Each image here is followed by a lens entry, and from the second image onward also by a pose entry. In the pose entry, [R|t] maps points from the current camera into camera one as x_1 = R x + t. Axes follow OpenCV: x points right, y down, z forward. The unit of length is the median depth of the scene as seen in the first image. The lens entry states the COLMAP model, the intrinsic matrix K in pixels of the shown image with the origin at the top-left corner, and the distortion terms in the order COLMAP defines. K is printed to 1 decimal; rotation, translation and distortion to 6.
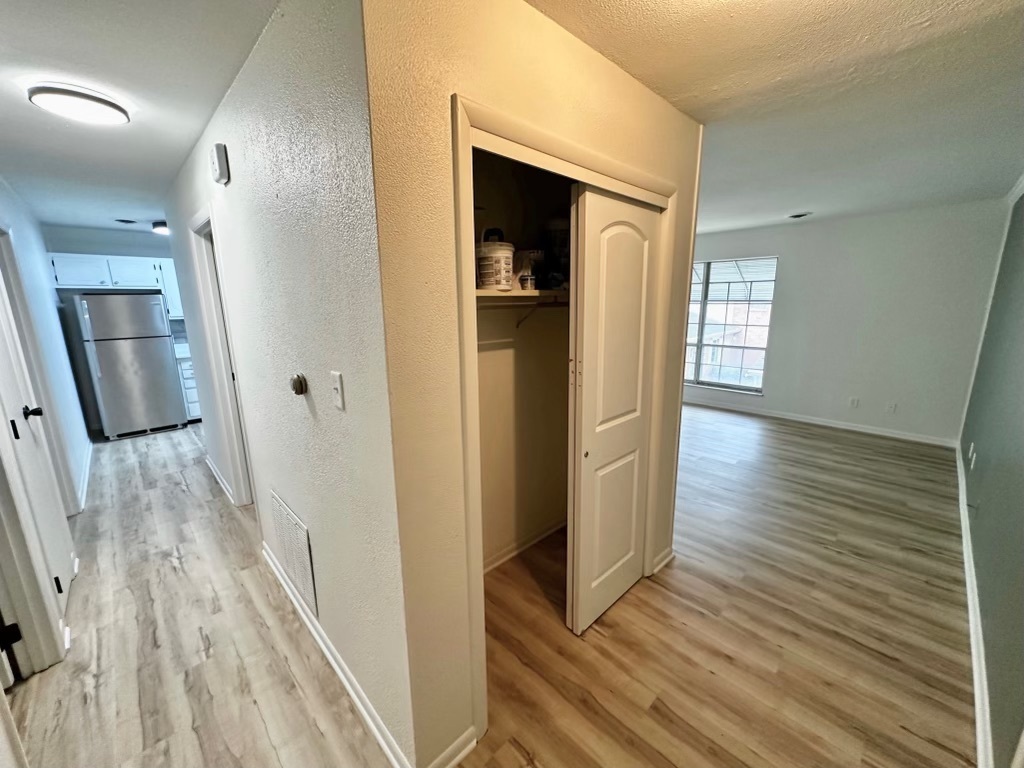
lens RADIAL K [[407.8, 0, 511.2], [0, 407.8, 382.7], [0, 0, 1]] dist [-0.001562, 0.000538]
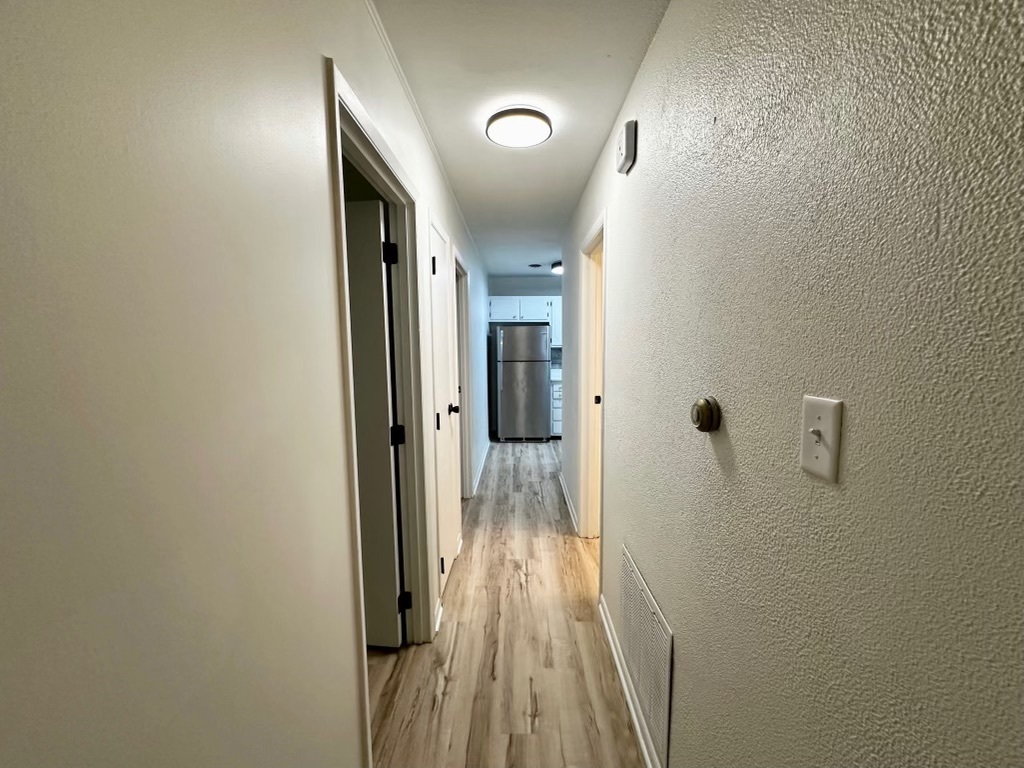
lens RADIAL K [[407.8, 0, 511.2], [0, 407.8, 382.7], [0, 0, 1]] dist [-0.001562, 0.000538]
pose [[0.706410, 0.077294, -0.703570, -0.171226], [-0.146561, 0.988450, -0.038561, 0.012898], [0.692463, 0.130355, 0.709579, 0.201527]]
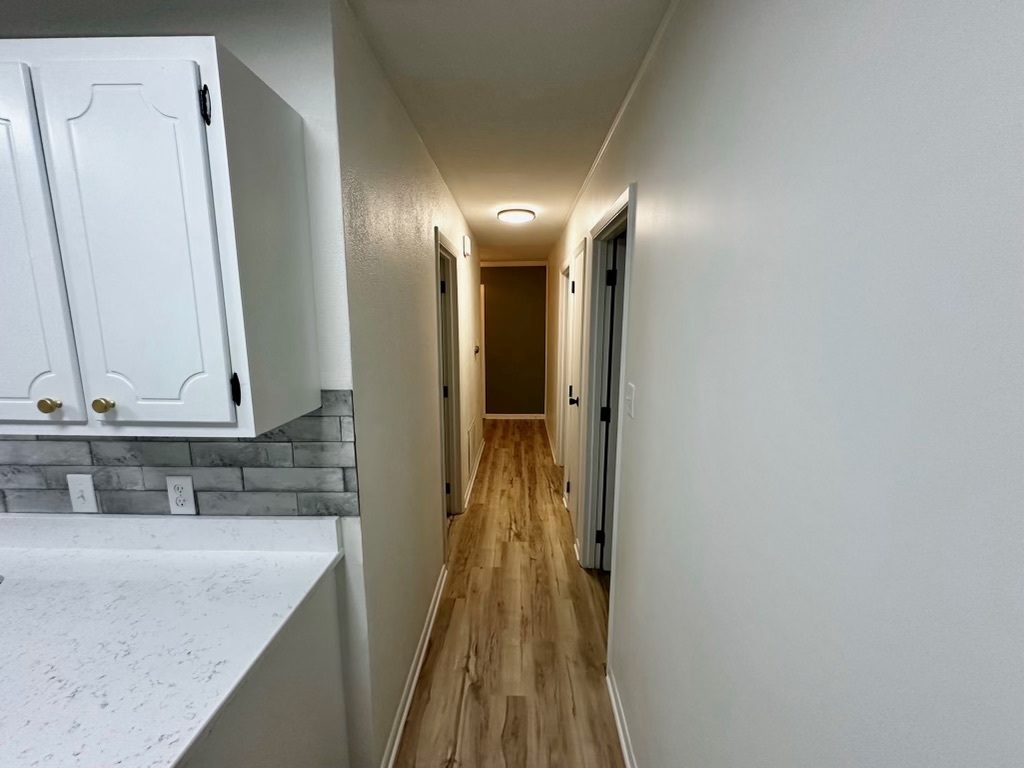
lens RADIAL K [[407.8, 0, 511.2], [0, 407.8, 382.7], [0, 0, 1]] dist [-0.001562, 0.000538]
pose [[-0.701560, -0.104108, 0.704964, -1.535306], [0.152554, 0.944394, 0.291284, -0.318922], [-0.696089, 0.311898, -0.646668, 1.555328]]
